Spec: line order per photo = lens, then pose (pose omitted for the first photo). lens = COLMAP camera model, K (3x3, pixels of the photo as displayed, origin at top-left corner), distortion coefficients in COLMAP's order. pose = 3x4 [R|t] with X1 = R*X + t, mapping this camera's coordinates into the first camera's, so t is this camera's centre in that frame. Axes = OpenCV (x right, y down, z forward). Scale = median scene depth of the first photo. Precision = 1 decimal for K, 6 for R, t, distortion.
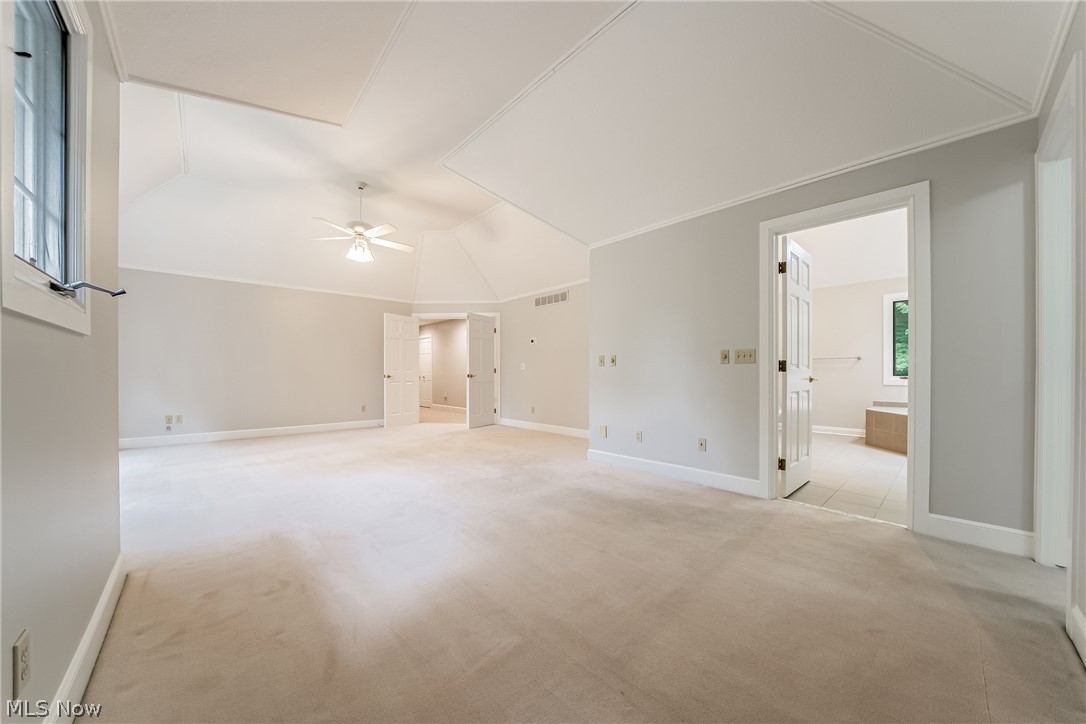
lens RADIAL K [[378.2, 0, 546.7], [0, 378.2, 367.1], [0, 0, 1]] dist [-0.001906, -0.000100]
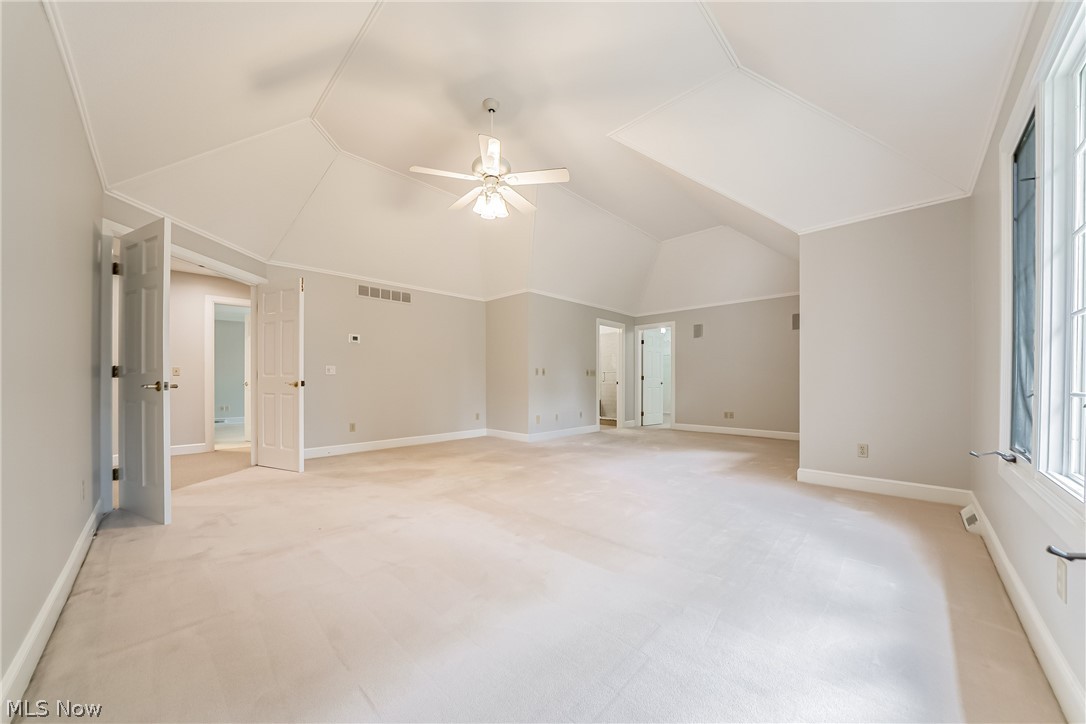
lens RADIAL K [[378.2, 0, 541.2], [0, 378.2, 379.3], [0, 0, 1]] dist [-0.000413, 0.000013]
pose [[-0.031106, 0.005930, 0.999498, -1.337828], [-0.016113, 0.999849, -0.006434, 0.022713], [-0.999386, -0.016305, -0.031006, 1.041452]]
